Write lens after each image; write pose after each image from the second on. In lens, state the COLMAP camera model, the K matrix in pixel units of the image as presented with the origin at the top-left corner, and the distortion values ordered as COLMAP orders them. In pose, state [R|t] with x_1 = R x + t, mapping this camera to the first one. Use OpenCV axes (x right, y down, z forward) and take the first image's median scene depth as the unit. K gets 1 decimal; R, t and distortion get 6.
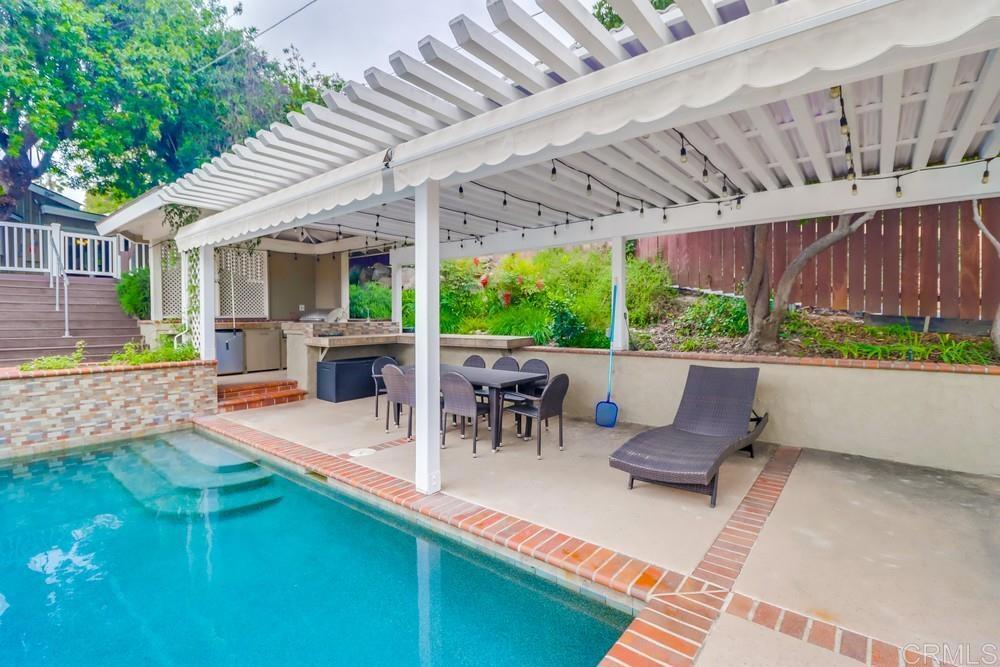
lens RADIAL K [[469.7, 0, 507.3], [0, 469.7, 327.0], [0, 0, 1]] dist [-0.016168, -0.005007]
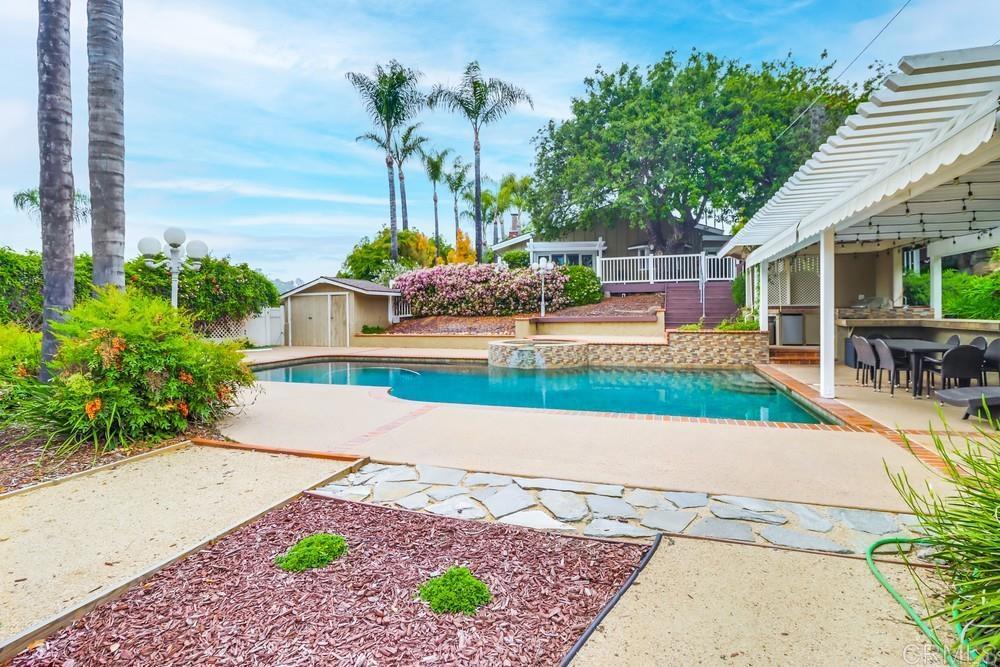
lens RADIAL K [[469.7, 0, 483.0], [0, 469.7, 314.8], [0, 0, 1]] dist [-0.016168, -0.005007]
pose [[0.309723, 0.009452, -0.950780, 0.554969], [-0.015456, 0.999869, 0.004905, 0.018475], [0.950701, 0.013176, 0.309828, -0.416131]]
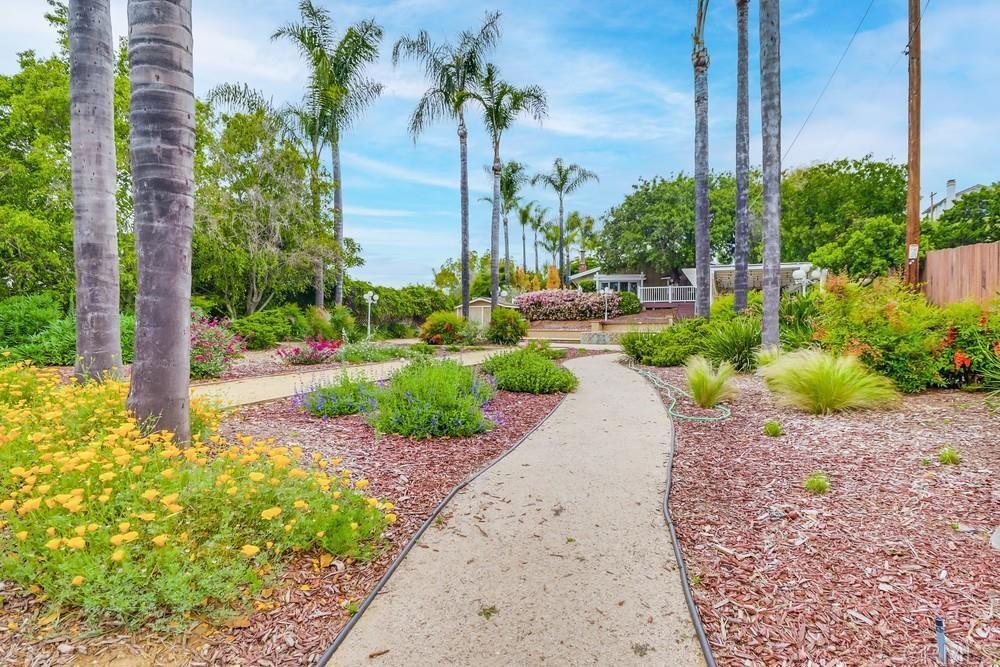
lens RADIAL K [[469.7, 0, 498.3], [0, 469.7, 326.9], [0, 0, 1]] dist [-0.016168, -0.005007]
pose [[0.236641, 0.014514, -0.971489, 2.239433], [-0.029543, 0.999534, 0.007737, 0.084282], [0.971148, 0.026870, 0.236959, -1.320643]]
